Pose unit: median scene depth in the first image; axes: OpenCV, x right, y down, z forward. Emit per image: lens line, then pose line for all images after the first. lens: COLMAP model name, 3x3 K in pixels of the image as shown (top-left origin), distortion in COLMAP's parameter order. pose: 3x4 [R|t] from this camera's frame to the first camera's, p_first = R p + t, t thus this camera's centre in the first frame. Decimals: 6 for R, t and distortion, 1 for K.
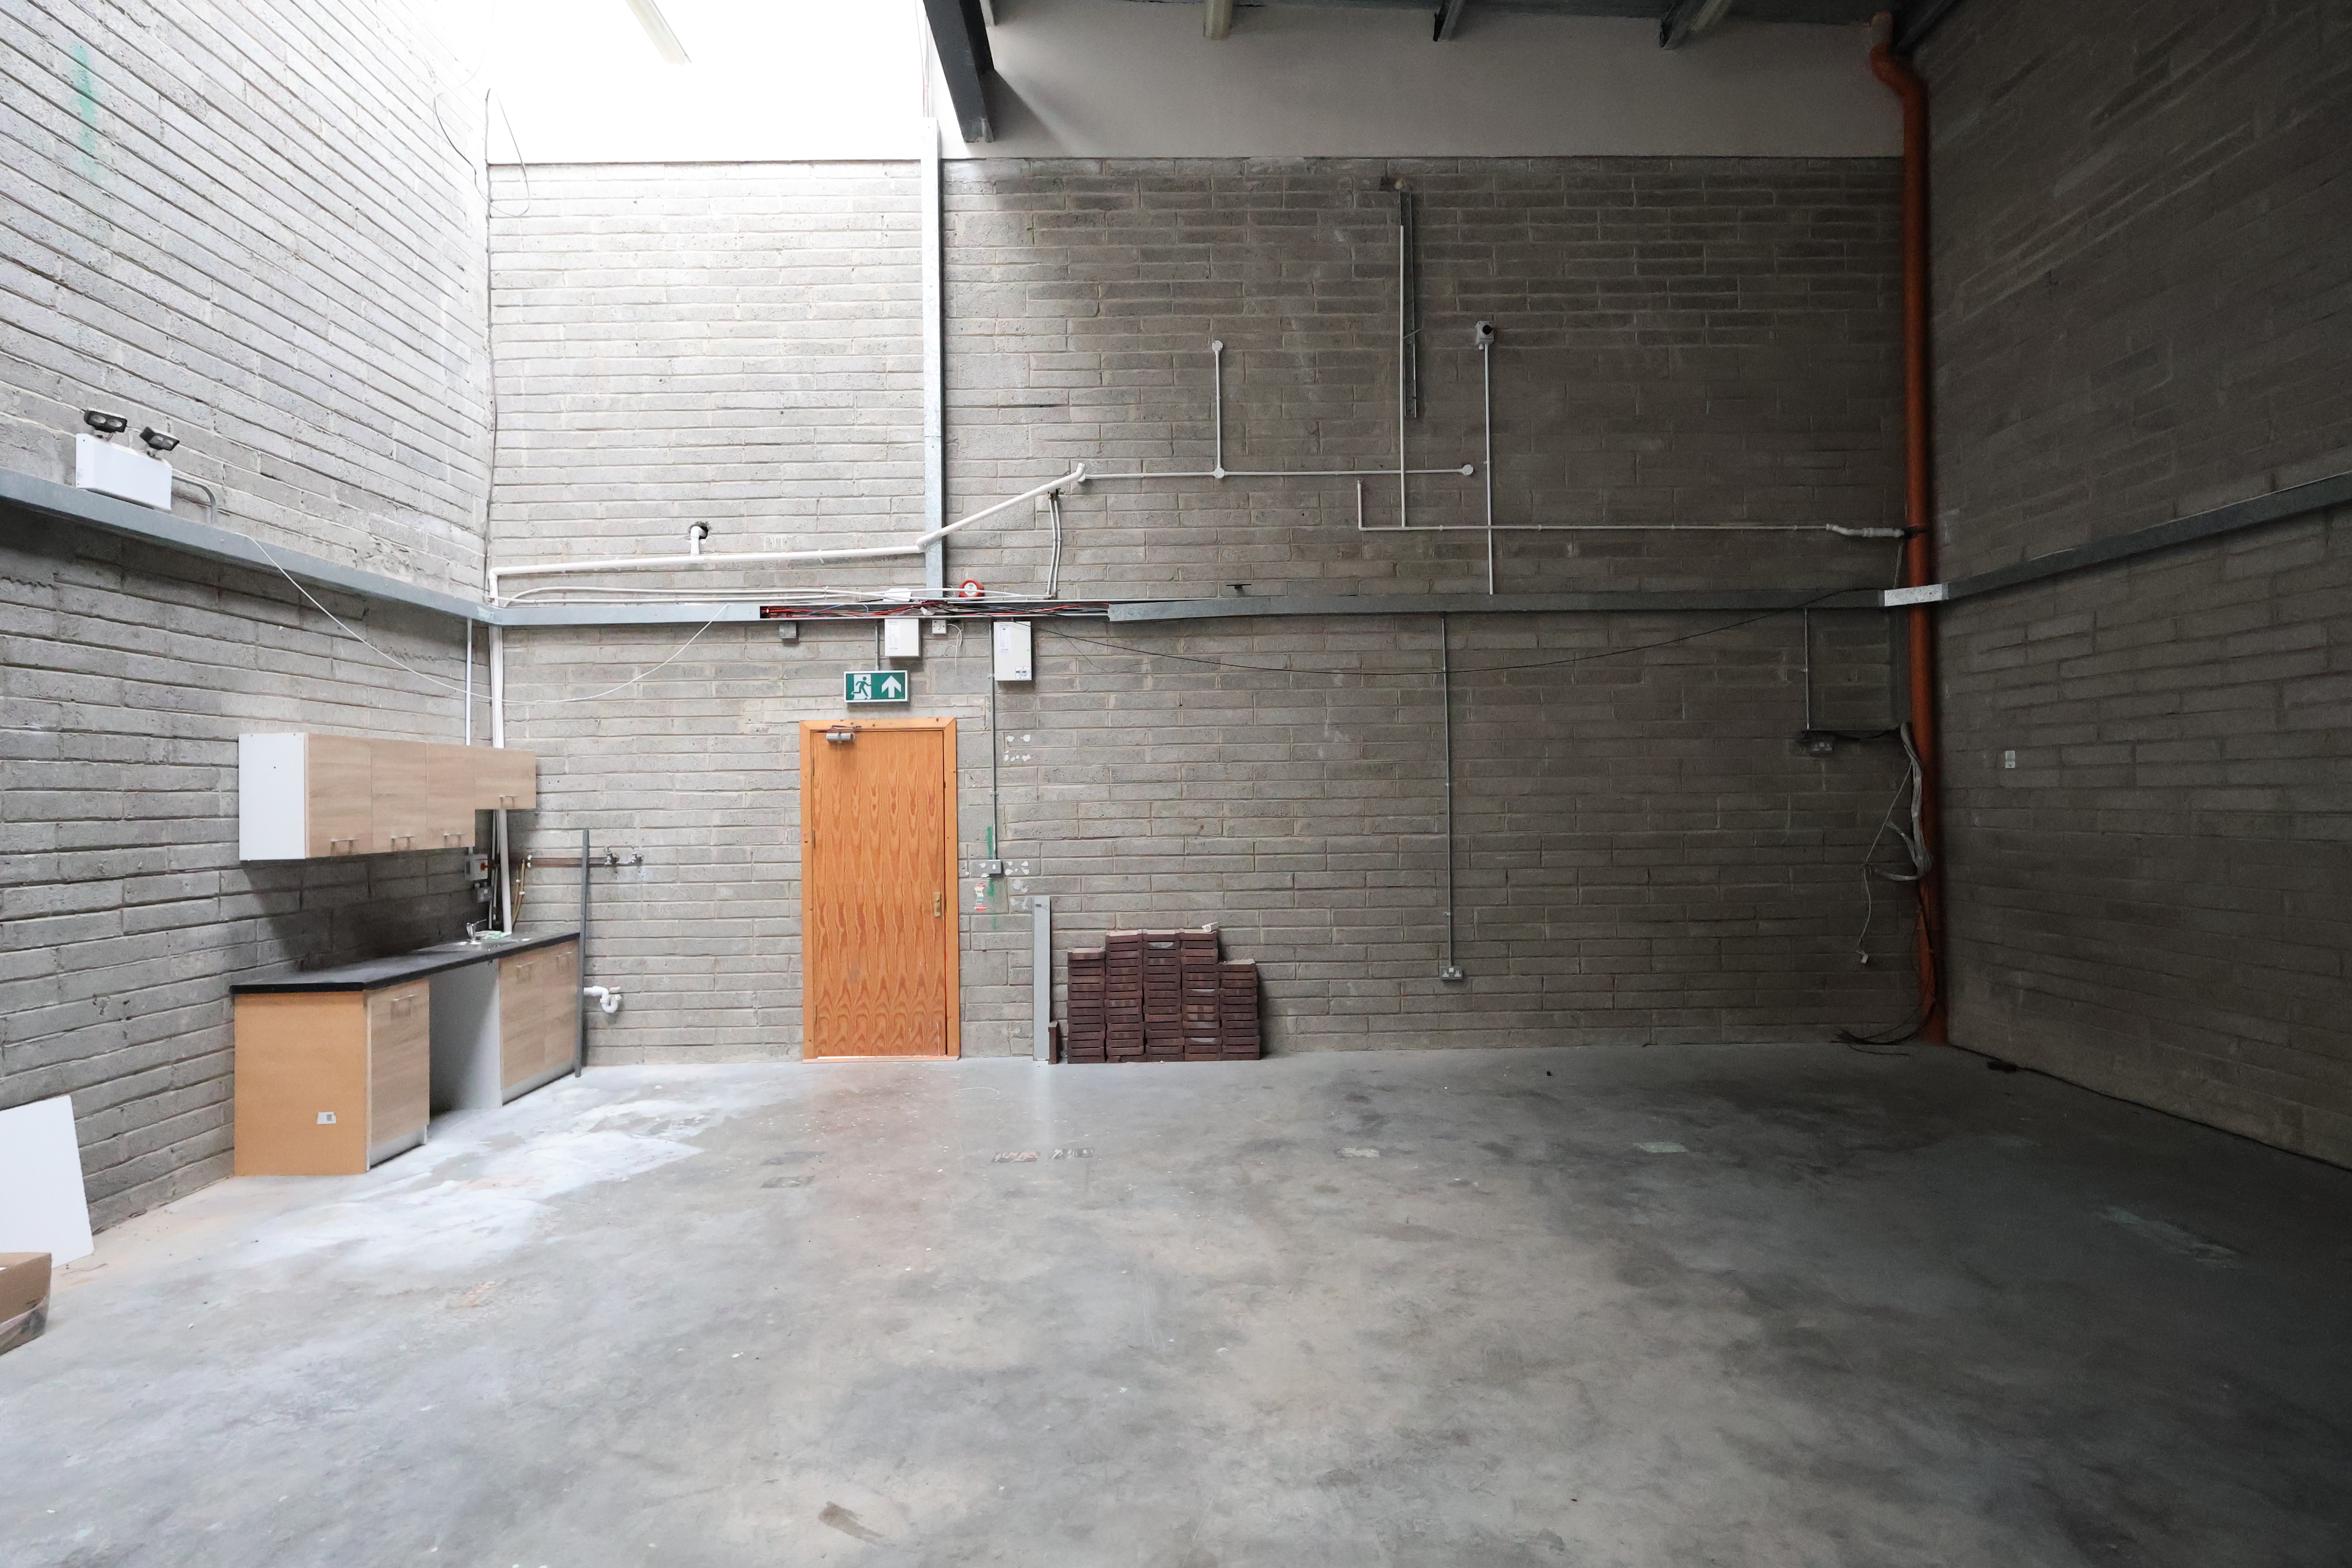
lens RADIAL K [[1080.6, 0, 1170.3], [0, 1080.6, 781.8], [0, 0, 1]] dist [0.005323, -0.000256]
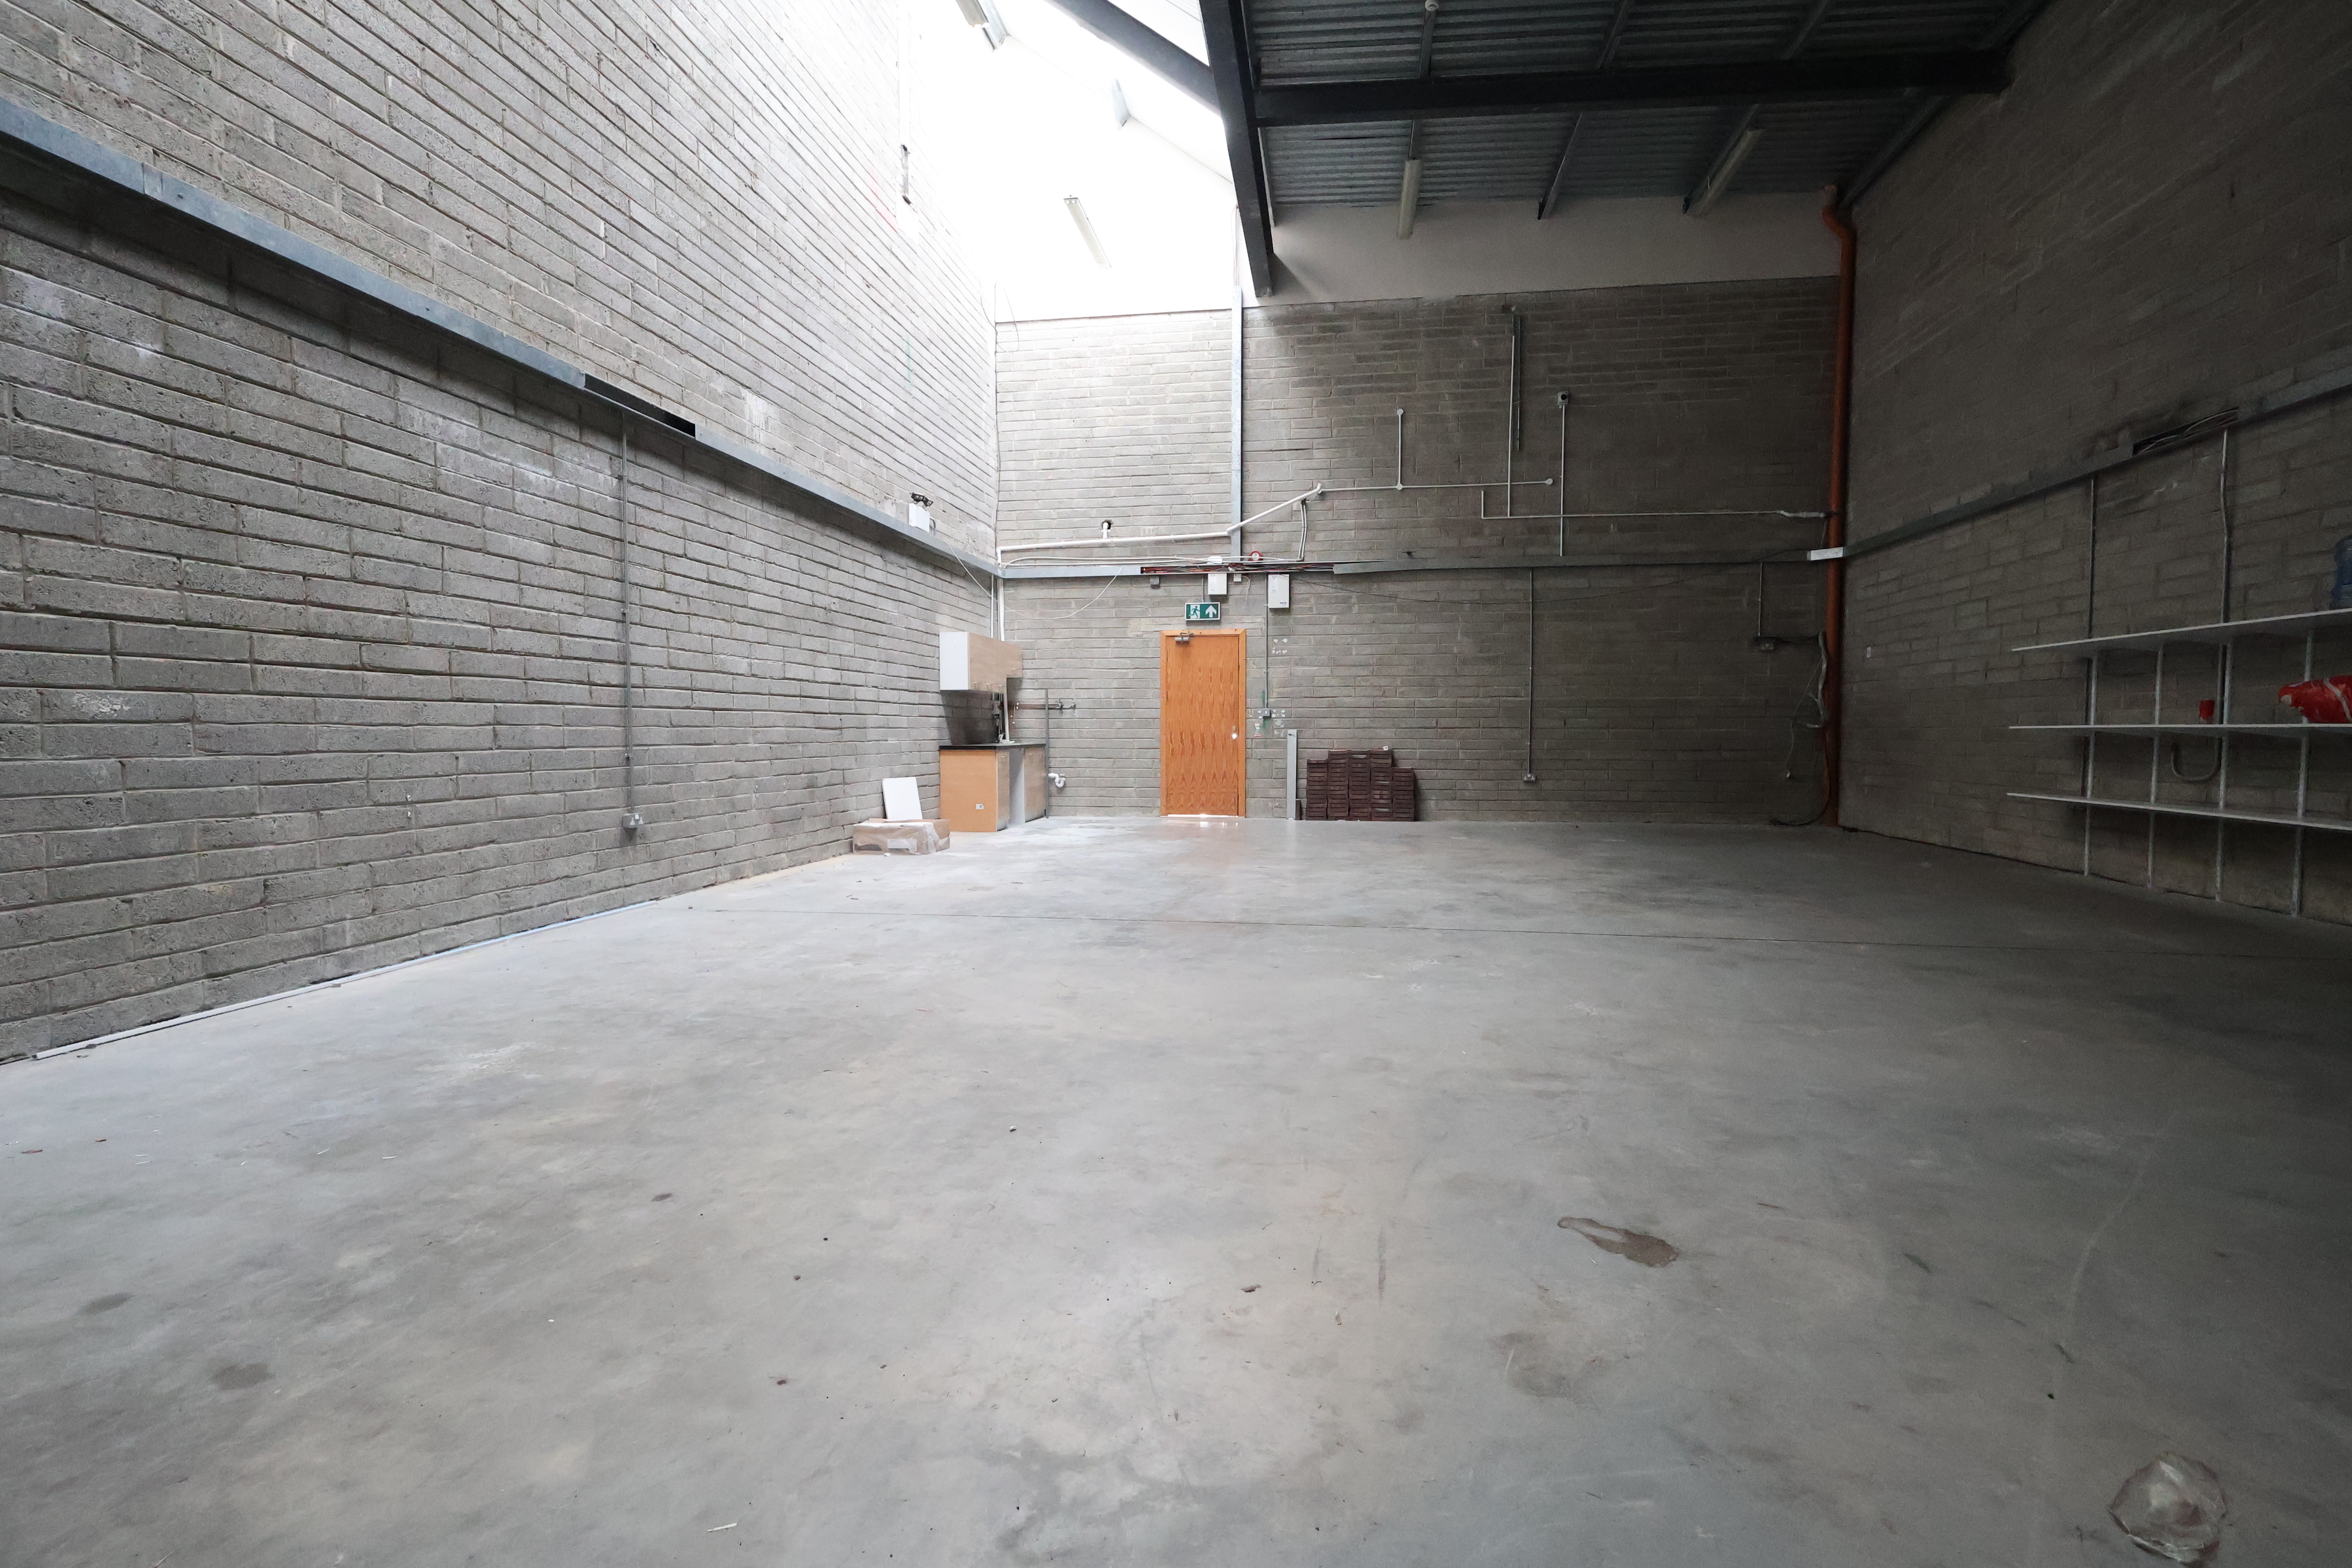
lens RADIAL K [[1080.6, 0, 1183.1], [0, 1080.6, 780.4], [0, 0, 1]] dist [0.005323, -0.000256]
pose [[0.987636, 0.022342, -0.155162, -0.017997], [-0.012898, 0.998017, 0.061613, 0.082050], [0.156230, -0.058850, 0.985966, -0.789903]]
